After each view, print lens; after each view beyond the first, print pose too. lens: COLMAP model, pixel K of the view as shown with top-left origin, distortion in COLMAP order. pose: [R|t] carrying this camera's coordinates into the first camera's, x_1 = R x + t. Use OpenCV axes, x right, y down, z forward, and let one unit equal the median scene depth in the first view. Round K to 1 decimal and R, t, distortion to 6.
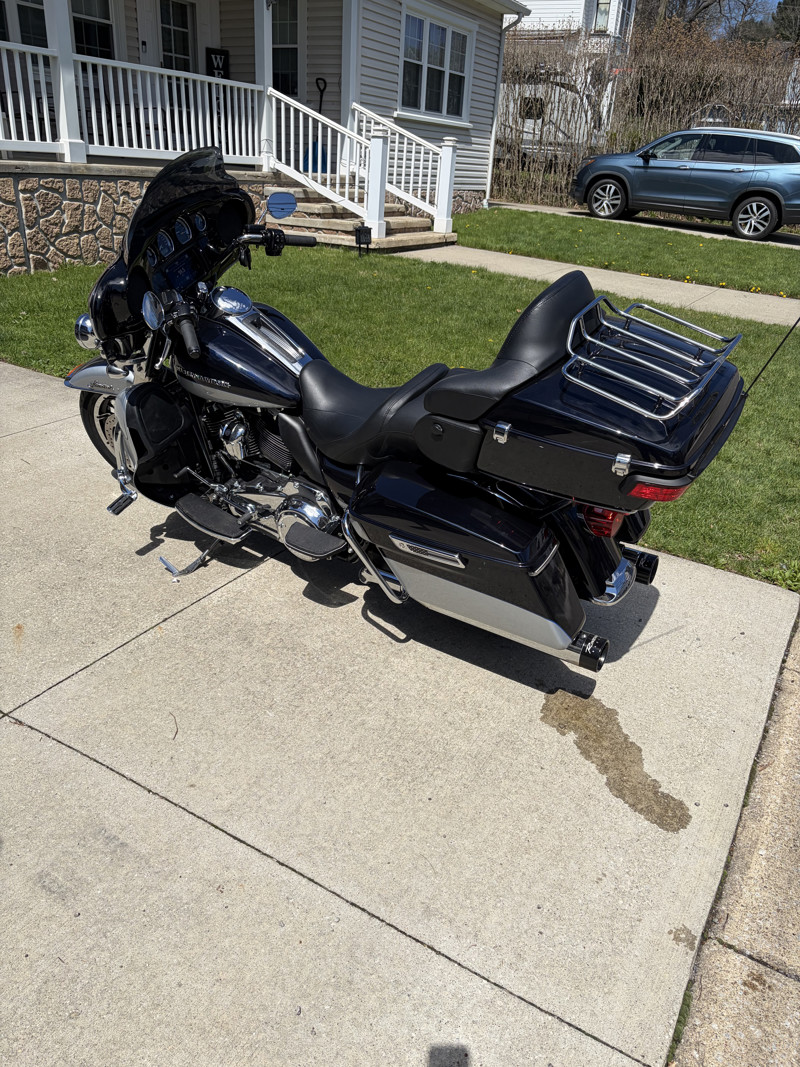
lens RADIAL K [[822.5, 0, 400.0], [0, 822.5, 533.5], [0, 0, 1]] dist [0.021764, 0.003258]
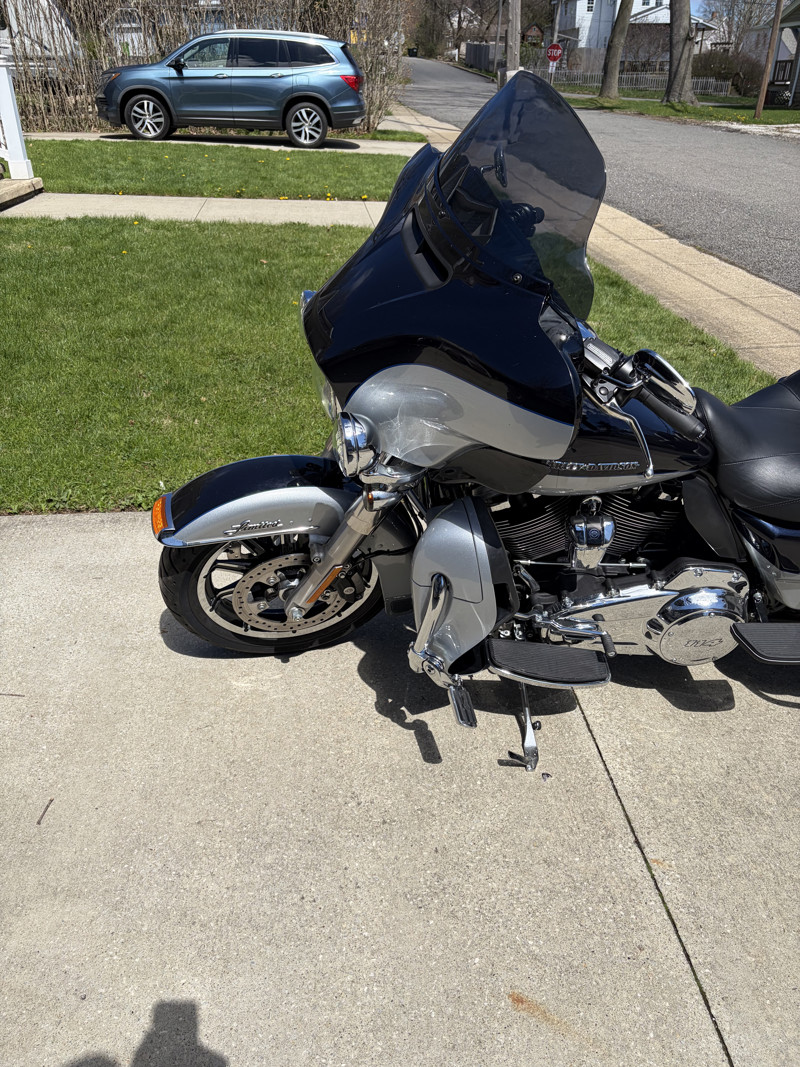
lens RADIAL K [[822.5, 0, 400.0], [0, 822.5, 533.5], [0, 0, 1]] dist [0.021764, 0.003258]
pose [[0.805205, -0.337315, 0.487713, -0.127007], [0.293739, 0.941344, 0.166100, -0.054172], [-0.515133, 0.009516, 0.857057, 0.103623]]
